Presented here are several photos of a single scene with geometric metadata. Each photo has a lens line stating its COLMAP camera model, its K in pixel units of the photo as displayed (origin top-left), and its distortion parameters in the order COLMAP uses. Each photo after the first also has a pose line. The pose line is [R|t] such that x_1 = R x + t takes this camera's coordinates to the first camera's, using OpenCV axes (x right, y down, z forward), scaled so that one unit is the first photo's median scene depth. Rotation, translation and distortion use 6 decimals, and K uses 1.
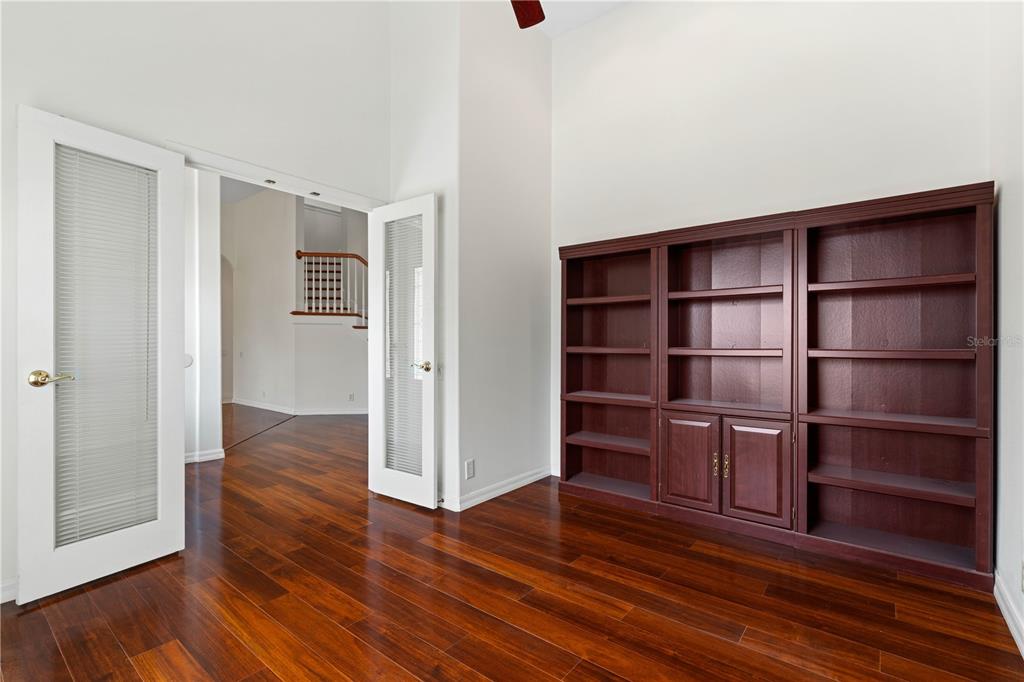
lens RADIAL K [[460.6, 0, 512.4], [0, 460.6, 345.6], [0, 0, 1]] dist [-0.006222, 0.001235]
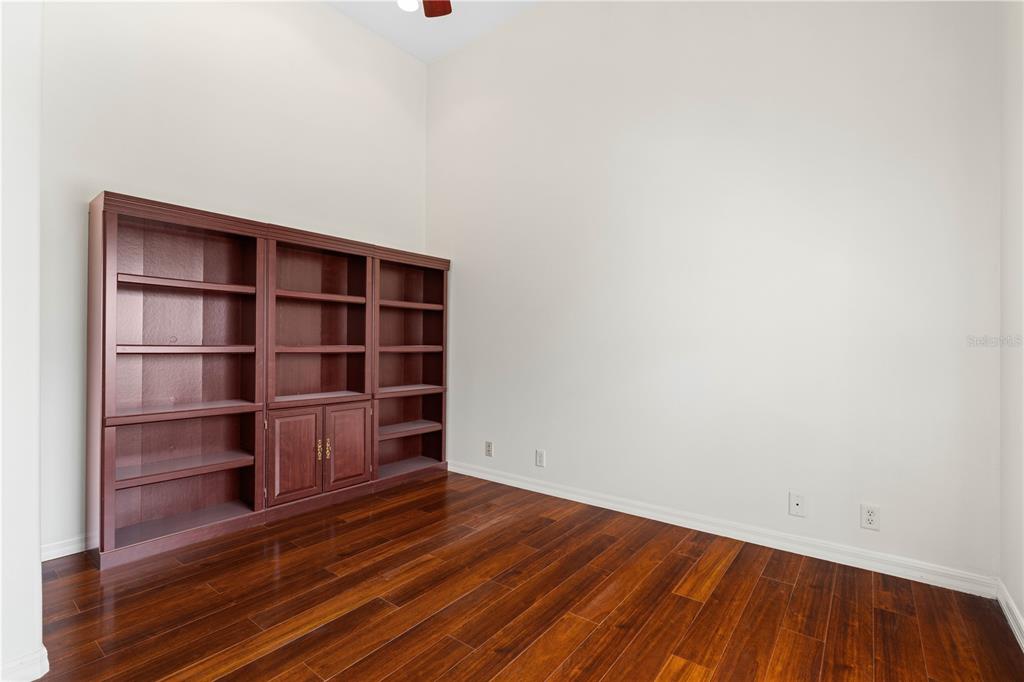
lens RADIAL K [[460.6, 0, 511.8], [0, 460.6, 339.6], [0, 0, 1]] dist [-0.006222, 0.001235]
pose [[0.004587, 0.004616, 0.999979, -0.863962], [-0.003823, 0.999982, -0.004598, -0.007377], [-0.999982, -0.003802, 0.004605, 0.681441]]
